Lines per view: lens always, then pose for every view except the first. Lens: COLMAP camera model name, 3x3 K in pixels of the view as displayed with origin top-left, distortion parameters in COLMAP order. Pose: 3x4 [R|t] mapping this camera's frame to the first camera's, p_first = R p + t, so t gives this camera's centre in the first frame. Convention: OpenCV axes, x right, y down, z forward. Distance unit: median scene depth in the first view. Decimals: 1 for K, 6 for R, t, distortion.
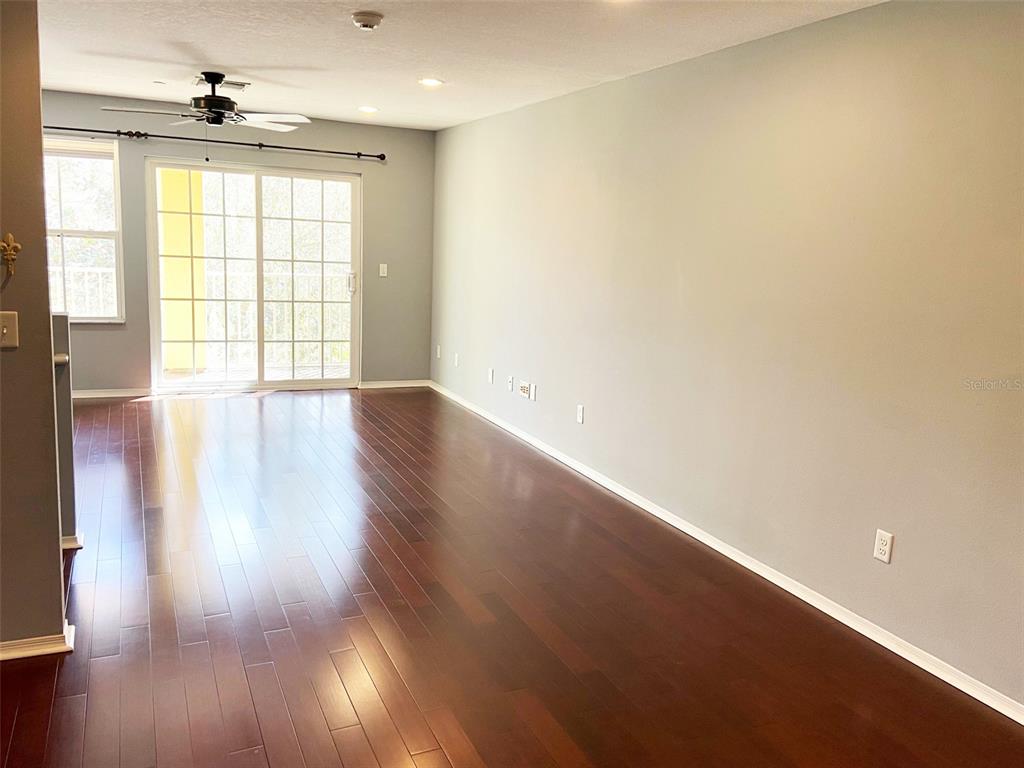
lens RADIAL K [[817.6, 0, 512.0], [0, 817.6, 384.0], [0, 0, 1]] dist [0.135939, -0.203019]
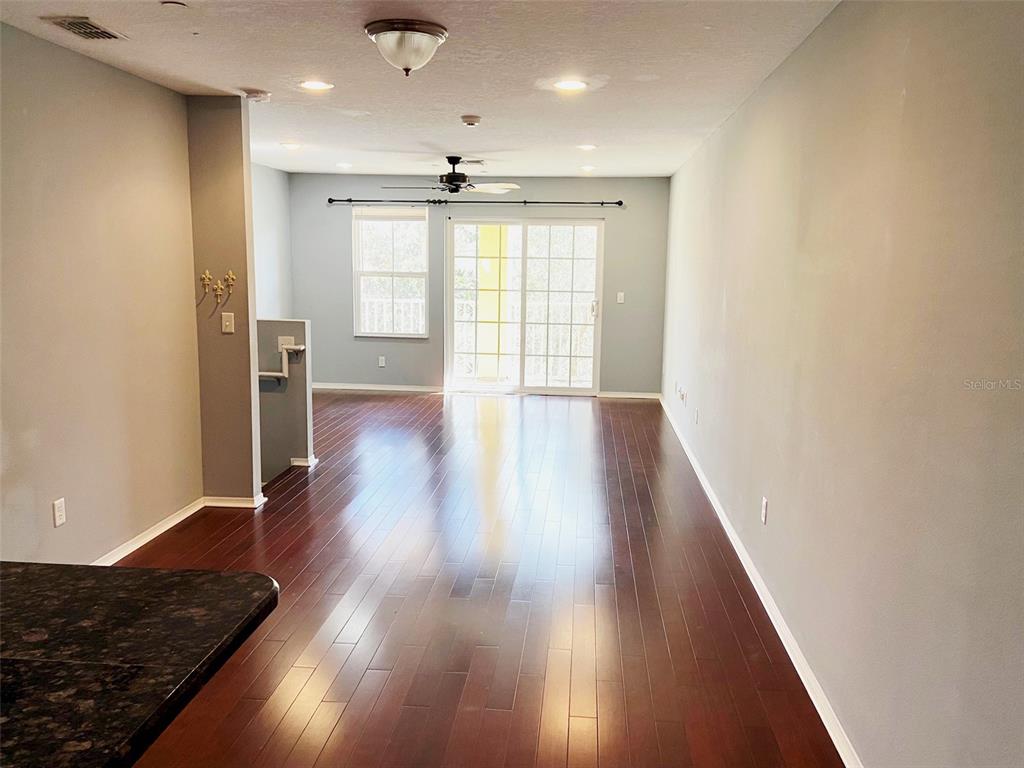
lens RADIAL K [[817.6, 0, 512.0], [0, 817.6, 384.0], [0, 0, 1]] dist [0.135939, -0.203019]
pose [[0.868813, 0.041174, -0.493425, 0.305032], [-0.063125, 0.997615, -0.027904, 0.029175], [0.491099, 0.055391, 0.869341, -0.096764]]
